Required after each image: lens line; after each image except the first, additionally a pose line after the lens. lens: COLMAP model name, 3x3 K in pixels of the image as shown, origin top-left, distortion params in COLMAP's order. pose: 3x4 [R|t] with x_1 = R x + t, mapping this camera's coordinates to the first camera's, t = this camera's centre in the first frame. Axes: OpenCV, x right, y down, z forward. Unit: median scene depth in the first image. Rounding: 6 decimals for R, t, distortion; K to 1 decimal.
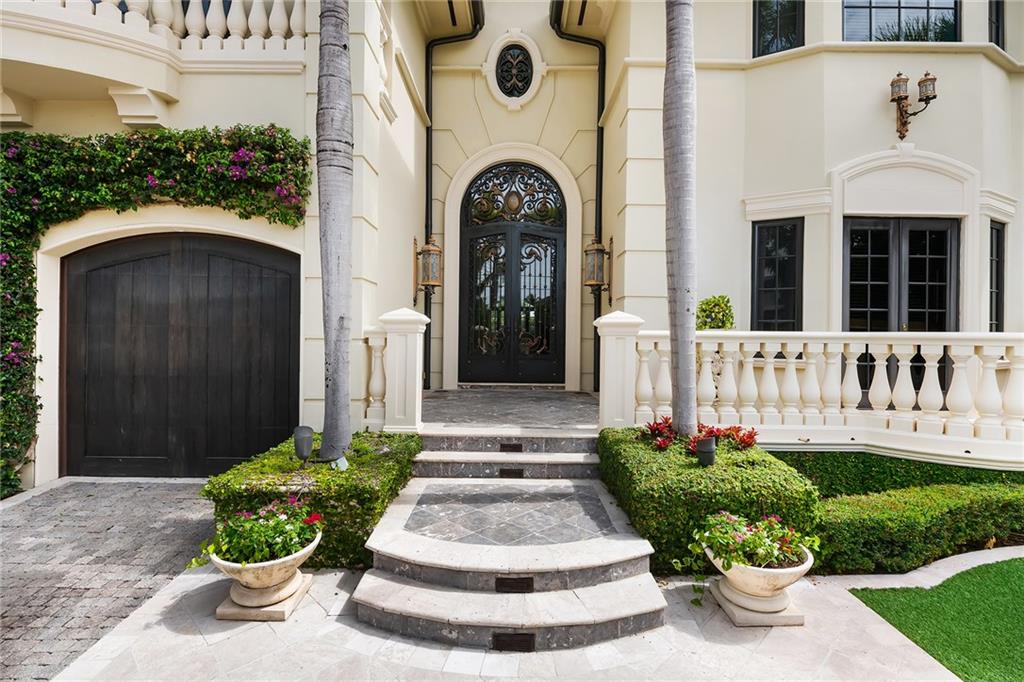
lens RADIAL K [[555.2, 0, 512.0], [0, 555.2, 341.0], [0, 0, 1]] dist [0.018489, -0.016514]
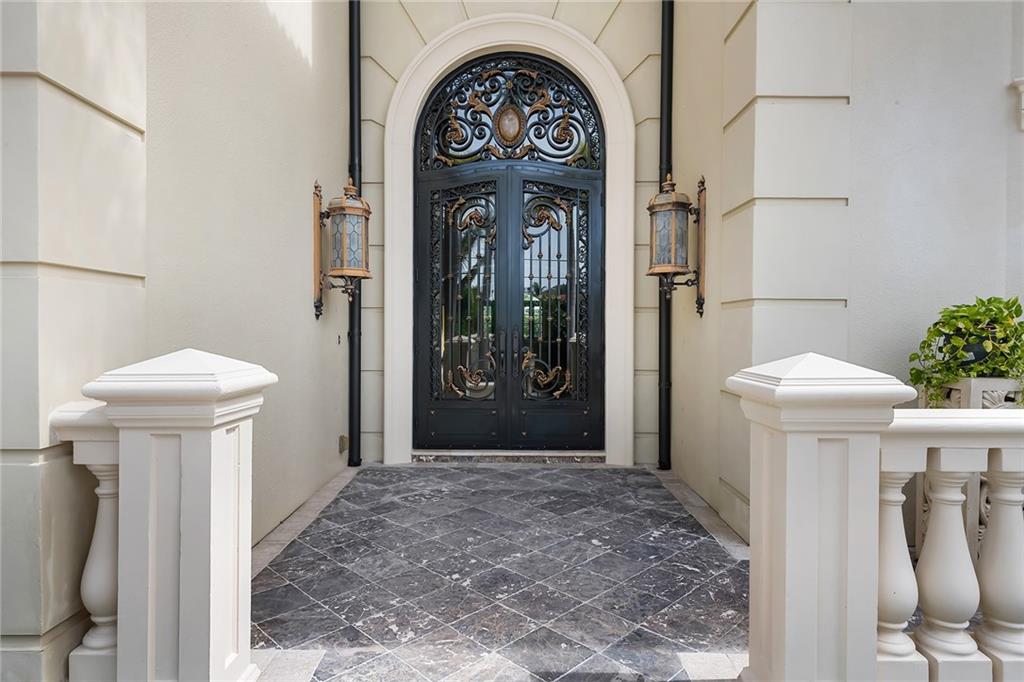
lens RADIAL K [[644.9, 0, 512.0], [0, 644.9, 341.0], [0, 0, 1]] dist [0.002106, 0.000747]
pose [[0.999967, -0.007807, -0.002433, 0.005340], [0.007824, 0.999945, 0.007049, -0.043264], [0.002377, -0.007068, 0.999972, 0.396275]]
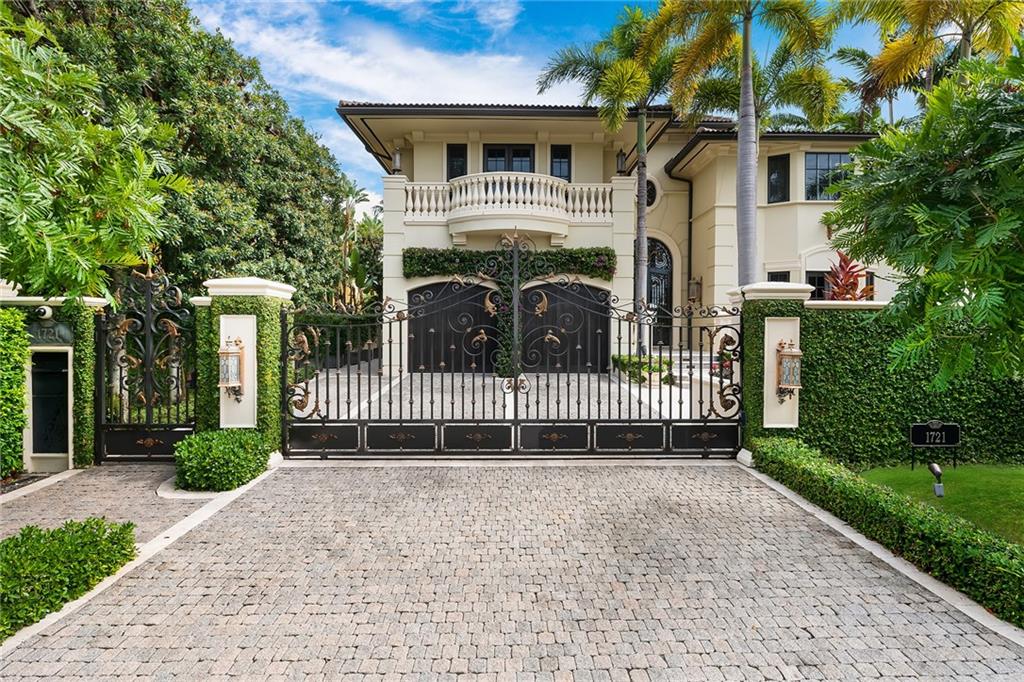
lens RADIAL K [[519.8, 0, 512.0], [0, 519.8, 341.0], [0, 0, 1]] dist [0.010728, -0.001367]
pose [[0.999937, -0.008665, 0.007181, -0.576018], [0.008618, 0.999942, 0.006535, 0.046854], [-0.007237, -0.006473, 0.999953, -1.033606]]
